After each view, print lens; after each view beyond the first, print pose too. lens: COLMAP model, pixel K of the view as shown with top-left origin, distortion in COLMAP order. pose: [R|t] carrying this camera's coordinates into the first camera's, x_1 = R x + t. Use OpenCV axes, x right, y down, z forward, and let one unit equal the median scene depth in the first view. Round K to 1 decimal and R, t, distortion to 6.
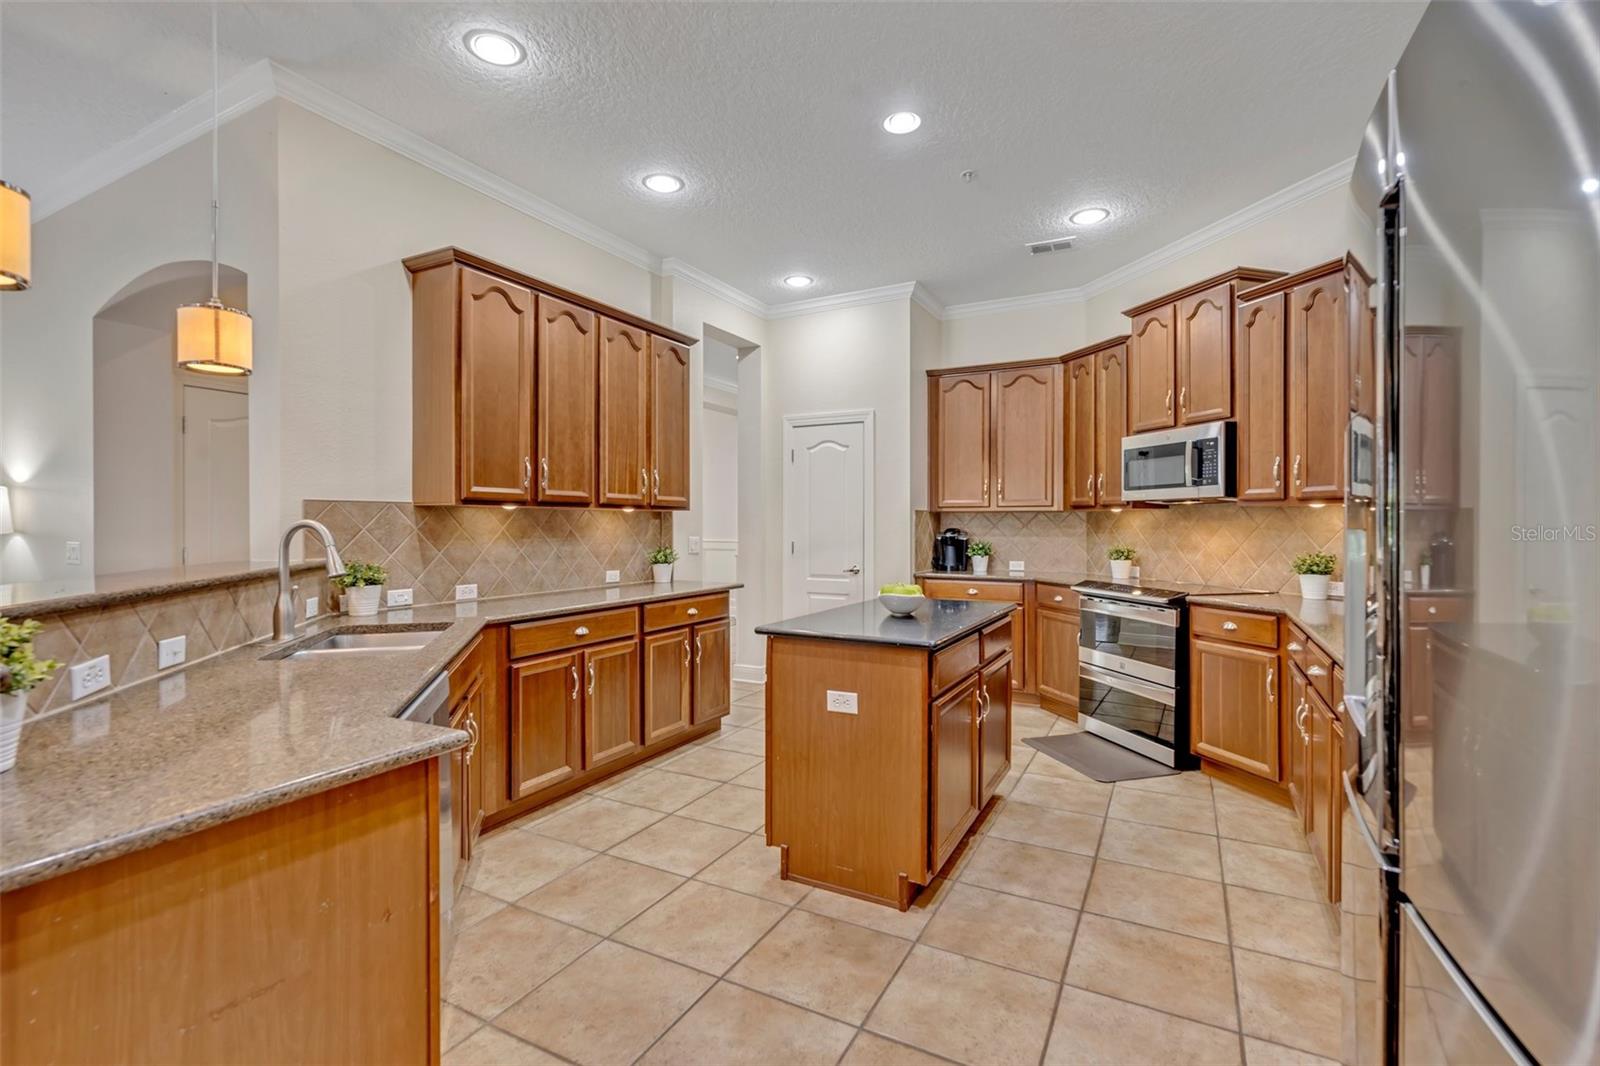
lens RADIAL K [[712.4, 0, 800.0], [0, 712.4, 533.0], [0, 0, 1]] dist [-0.006427, -0.000112]
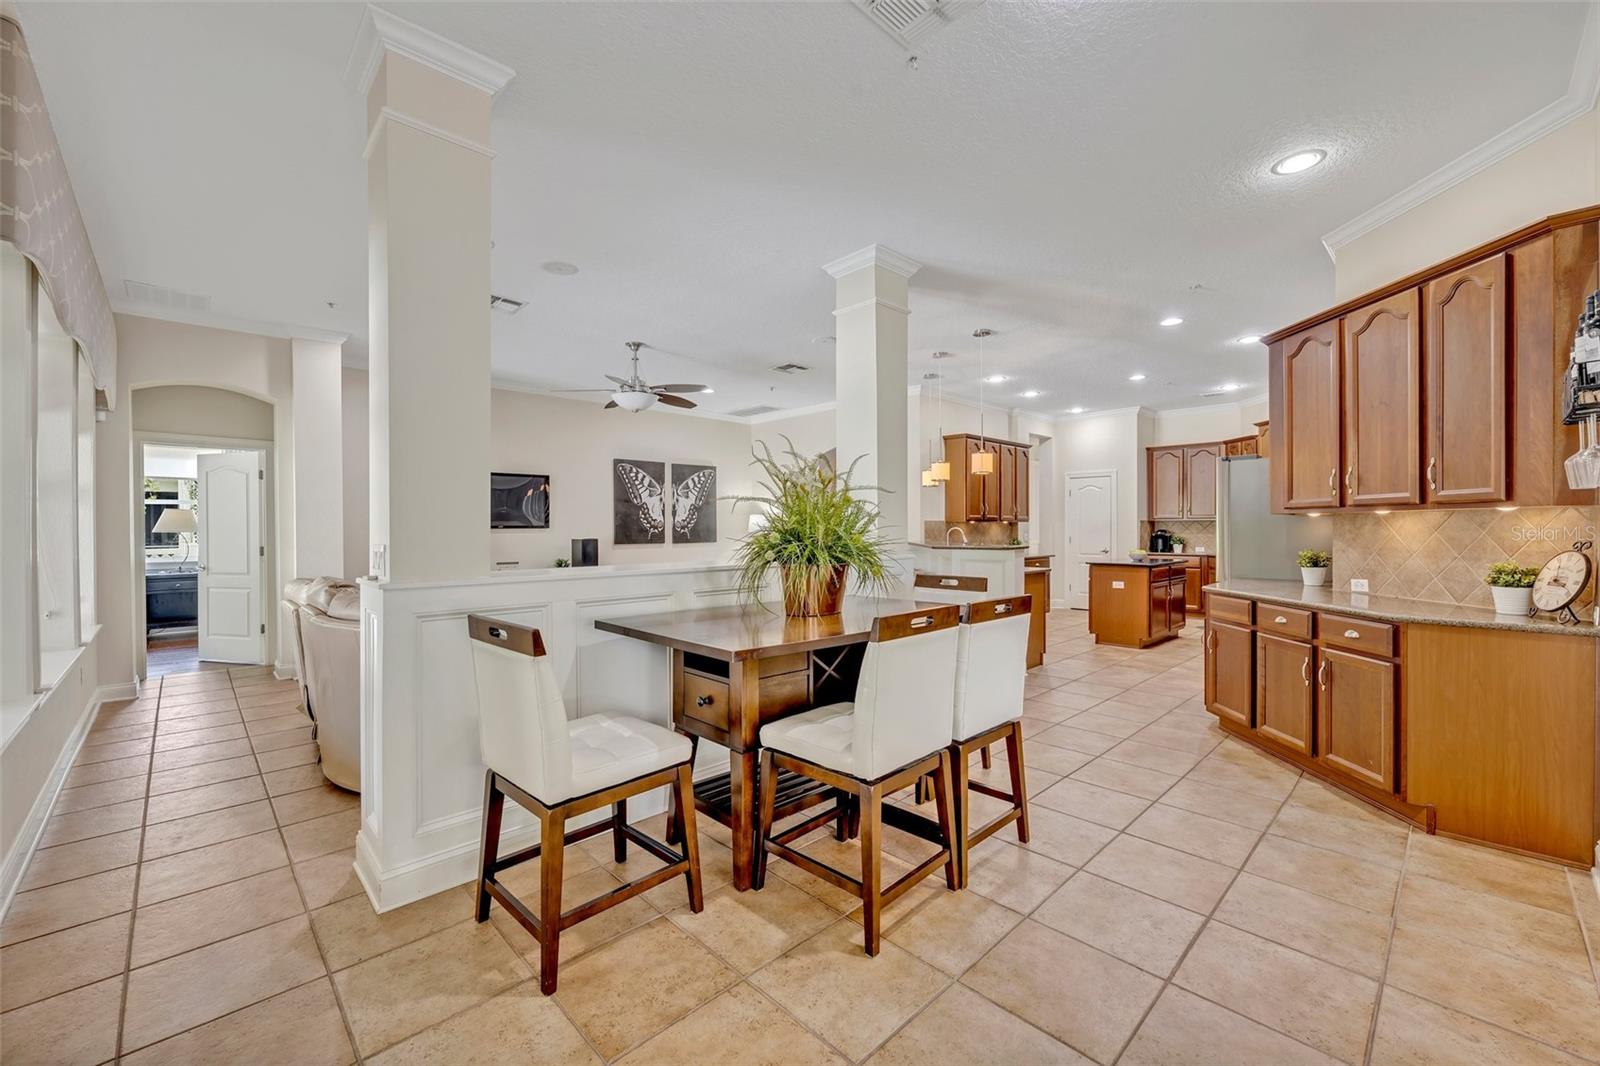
lens RADIAL K [[643.1, 0, 796.9], [0, 643.1, 527.9], [0, 0, 1]] dist [0.001126, -0.000155]
pose [[0.951760, -0.003391, -0.306826, -0.219781], [-0.000119, 0.999935, -0.011419, 0.010774], [0.306845, 0.010905, 0.951697, -1.107877]]
